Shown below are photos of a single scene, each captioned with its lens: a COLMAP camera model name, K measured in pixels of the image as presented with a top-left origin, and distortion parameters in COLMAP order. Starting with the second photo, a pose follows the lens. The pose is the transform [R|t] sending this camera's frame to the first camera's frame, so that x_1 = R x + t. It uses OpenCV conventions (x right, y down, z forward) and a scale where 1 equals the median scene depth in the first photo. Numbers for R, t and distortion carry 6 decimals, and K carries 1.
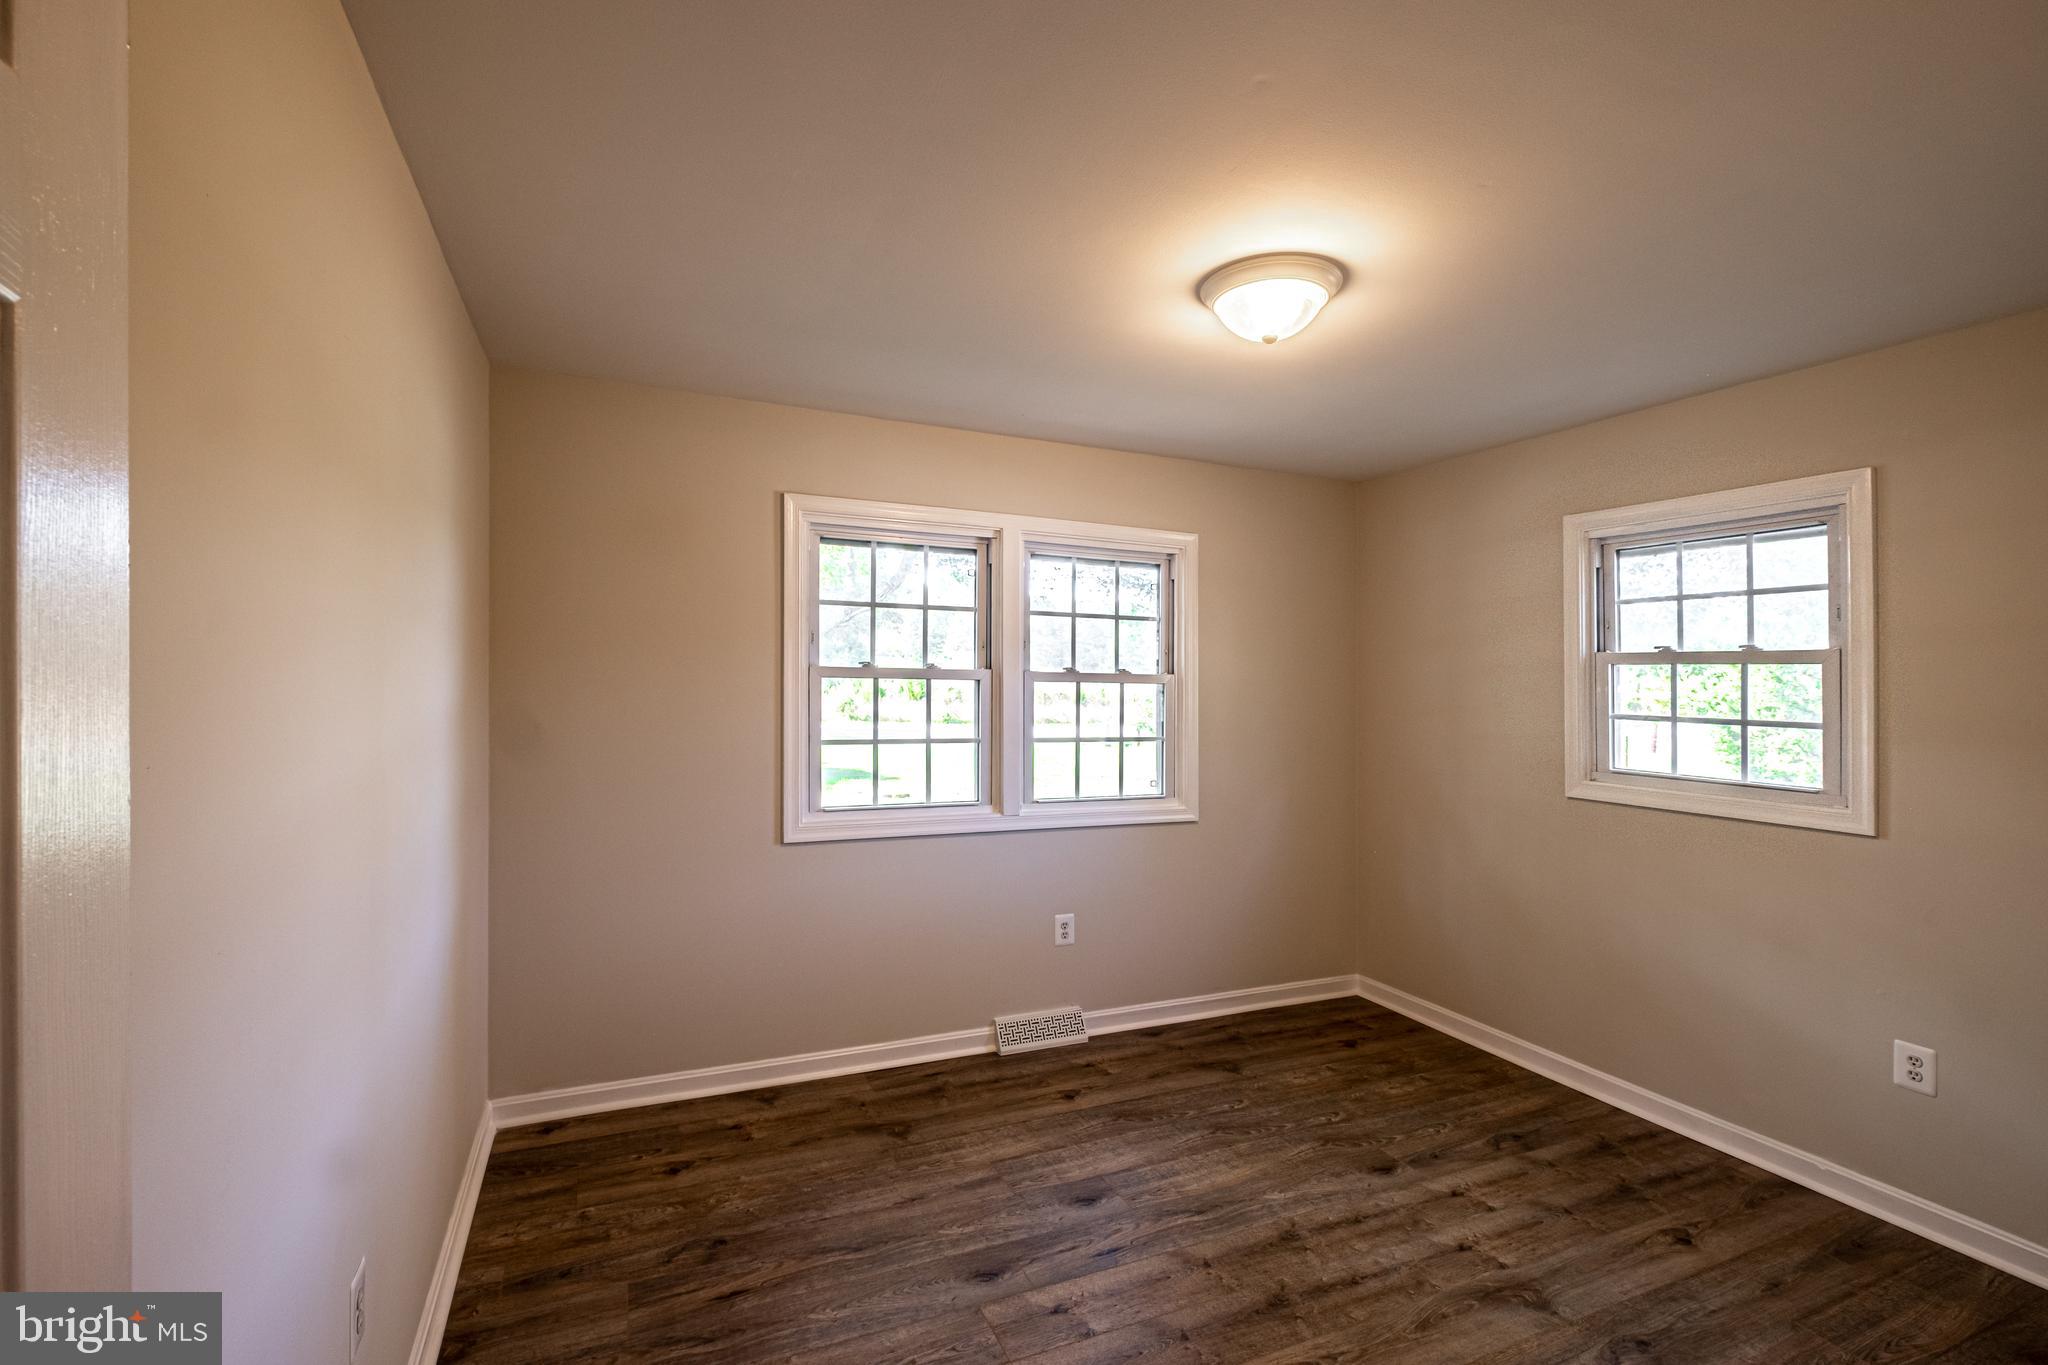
lens RADIAL K [[910.0, 0, 1012.6], [0, 910.0, 693.2], [0, 0, 1]] dist [-0.000958, -0.000699]
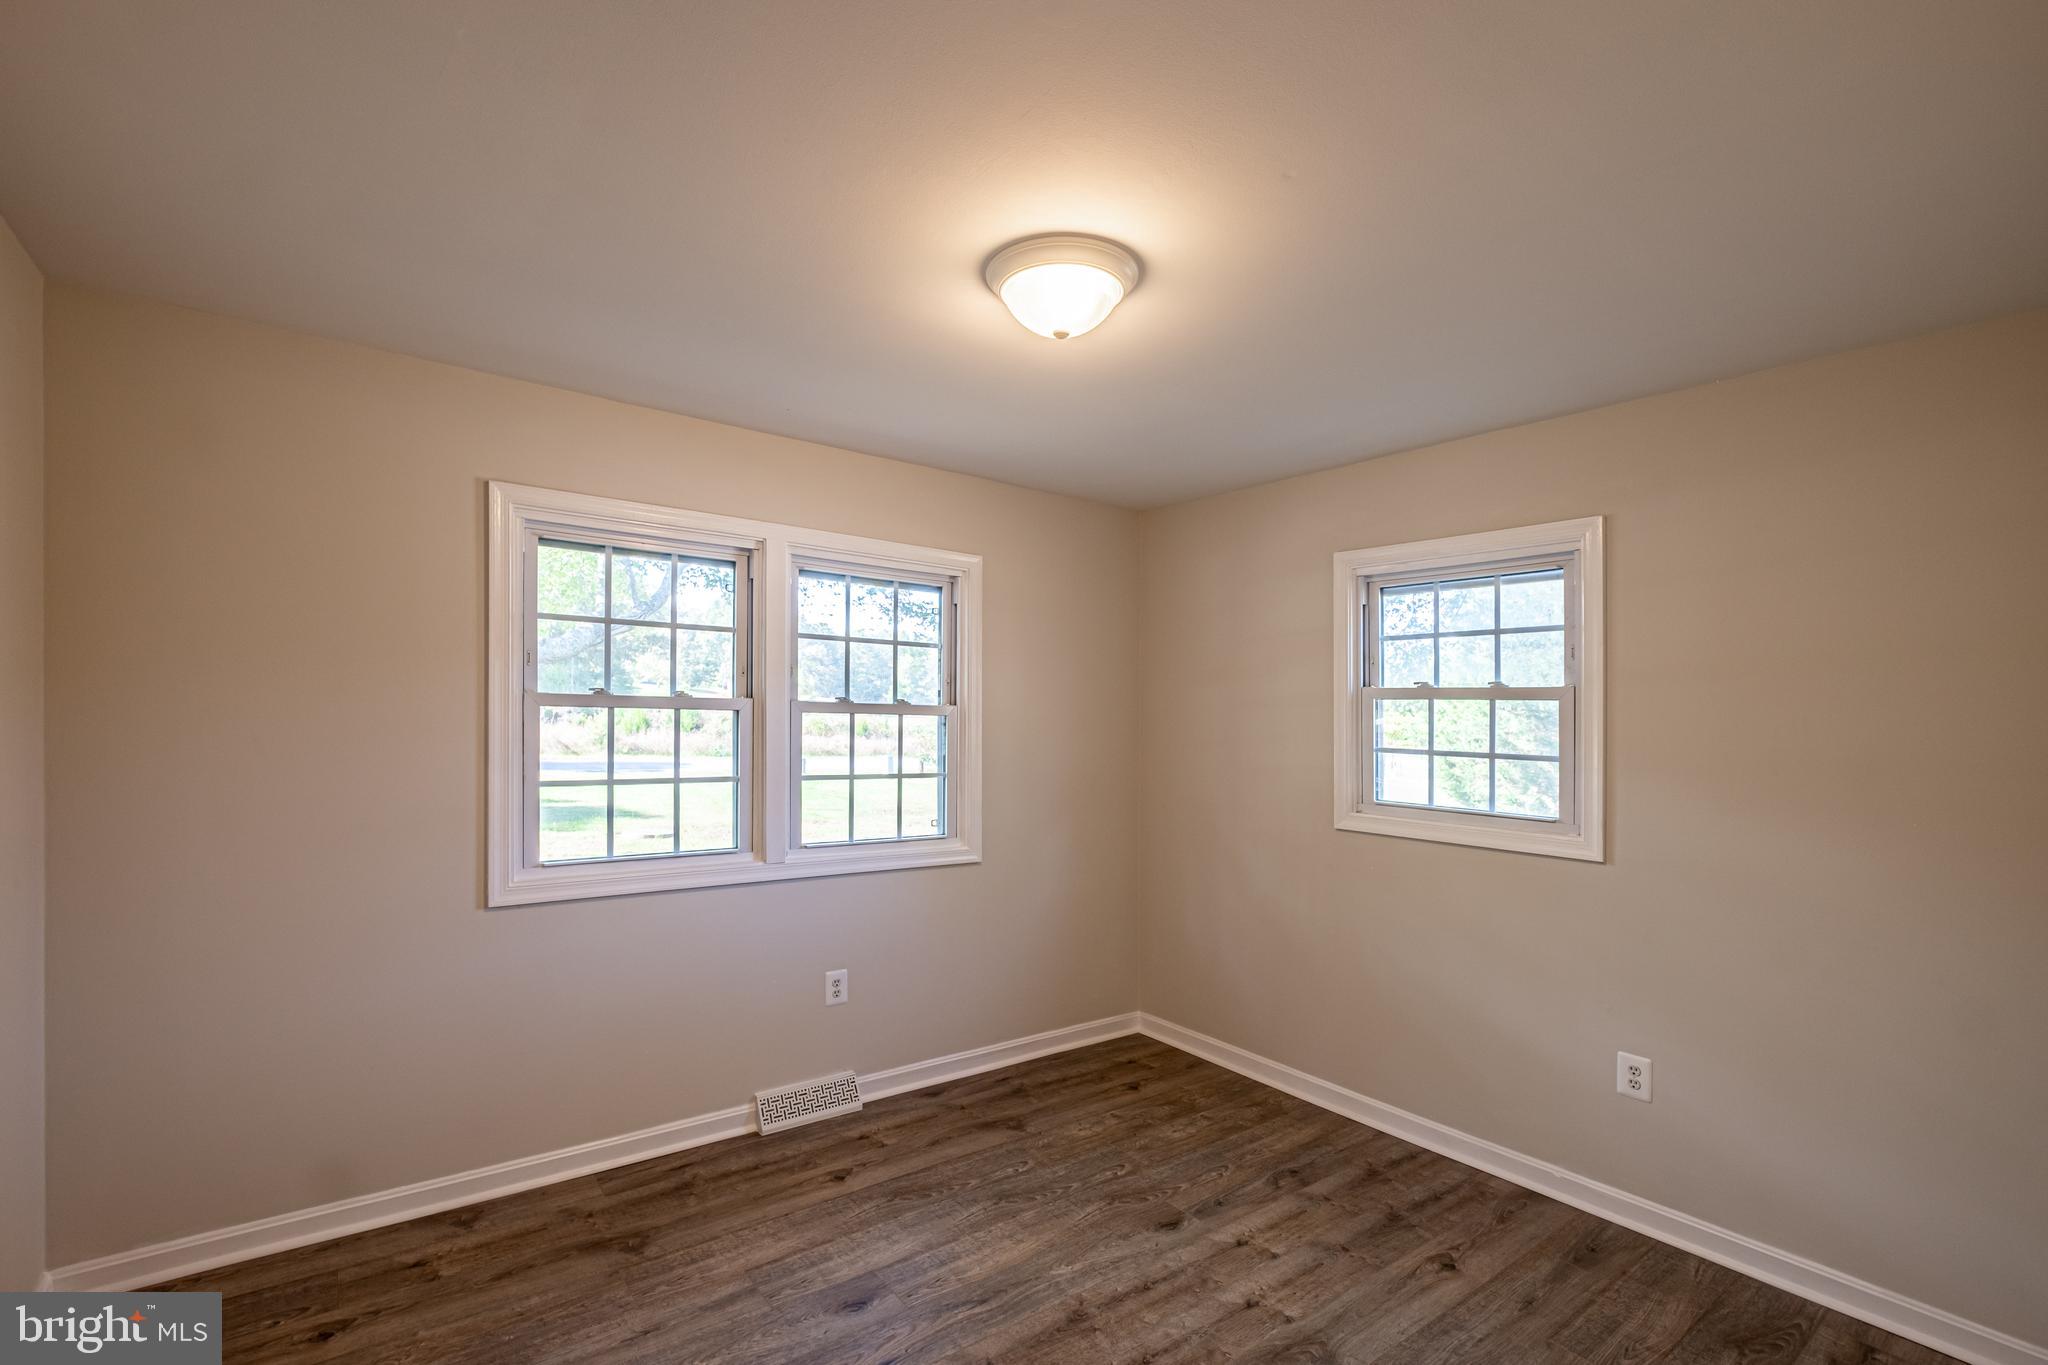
lens RADIAL K [[910.0, 0, 998.6], [0, 910.0, 728.2], [0, 0, 1]] dist [-0.000958, -0.000699]
pose [[0.975725, 0.001750, 0.218995, 0.020377], [-0.002875, 0.999984, 0.004819, -0.002995], [-0.218983, -0.005331, 0.975714, 0.106571]]
